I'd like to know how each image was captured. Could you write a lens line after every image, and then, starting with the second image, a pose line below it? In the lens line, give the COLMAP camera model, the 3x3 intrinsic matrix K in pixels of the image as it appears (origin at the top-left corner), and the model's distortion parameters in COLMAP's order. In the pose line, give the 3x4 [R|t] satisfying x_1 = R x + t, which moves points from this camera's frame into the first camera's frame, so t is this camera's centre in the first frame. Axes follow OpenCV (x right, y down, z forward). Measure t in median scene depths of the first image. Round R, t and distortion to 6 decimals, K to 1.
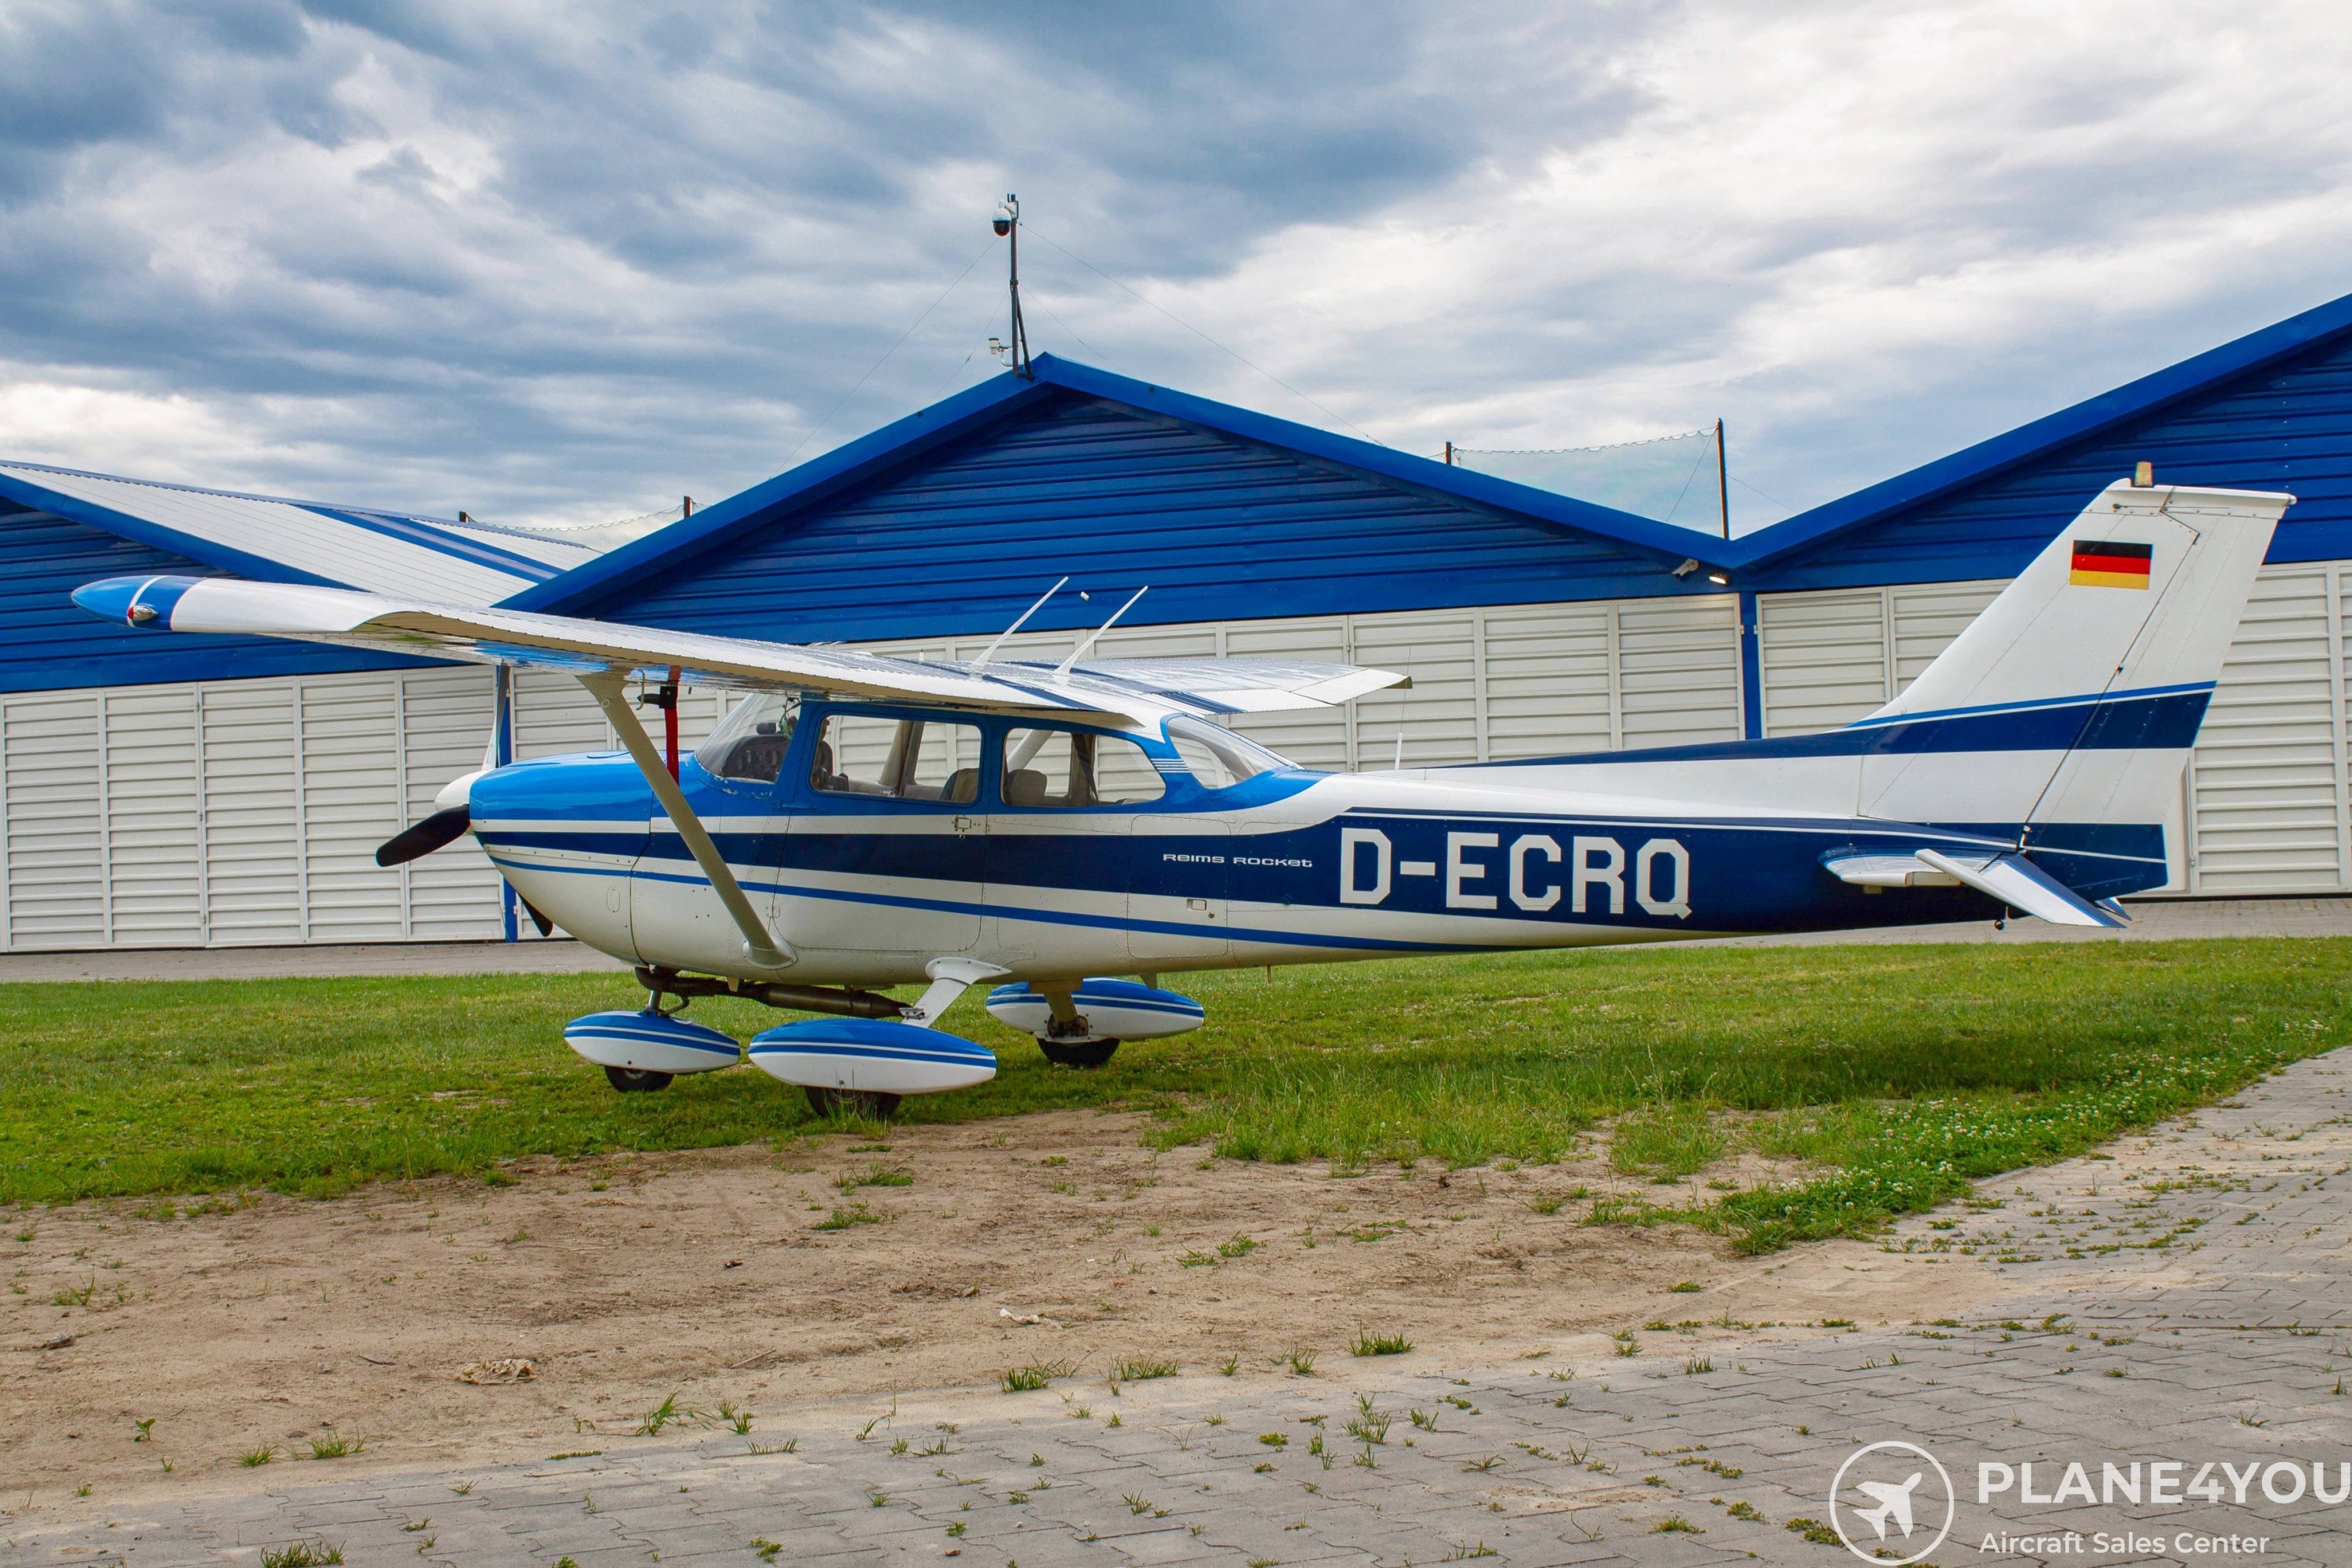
lens RADIAL K [[3226.6, 0, 1177.6], [0, 3226.6, 843.9], [0, 0, 1]] dist [-0.109462, 0.070732]
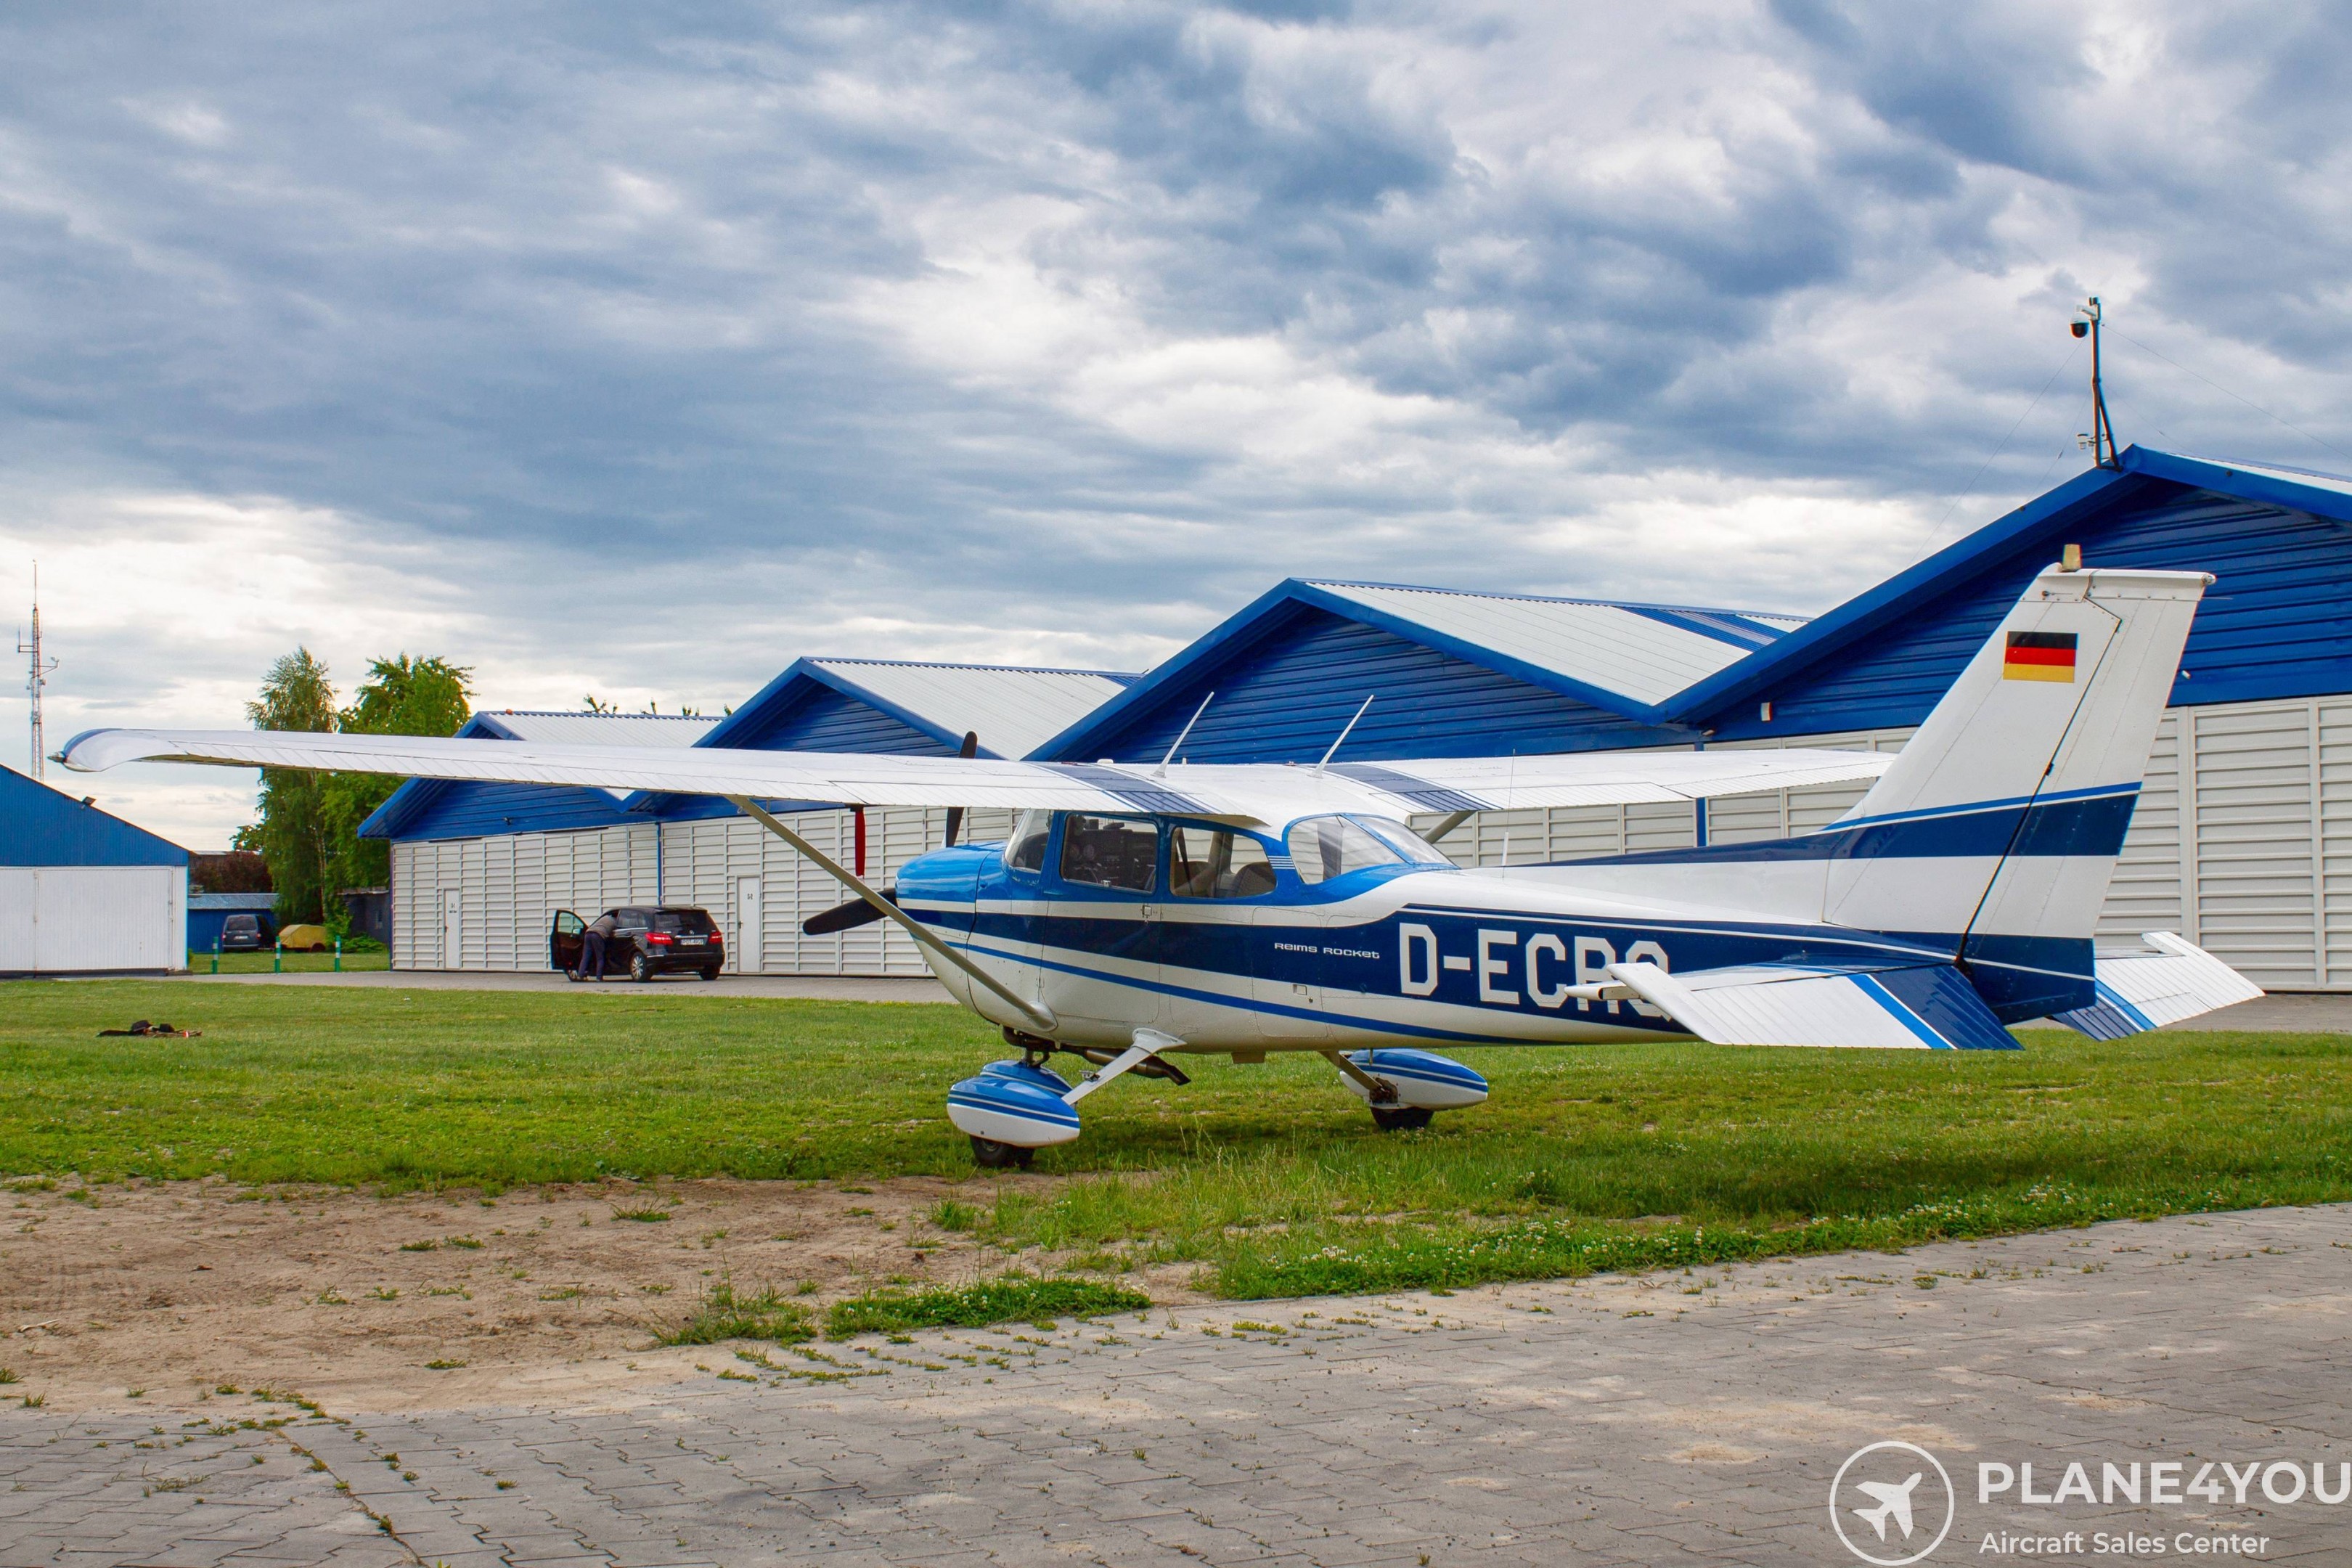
lens RADIAL K [[2827.7, 0, 1176.8], [0, 2827.7, 851.9], [0, 0, 1]] dist [-0.120907, 0.215040]
pose [[0.841130, 0.007451, -0.540782, 0.492355], [-0.014298, 0.999862, -0.008463, -0.019394], [0.540644, 0.014851, 0.841120, 0.173813]]
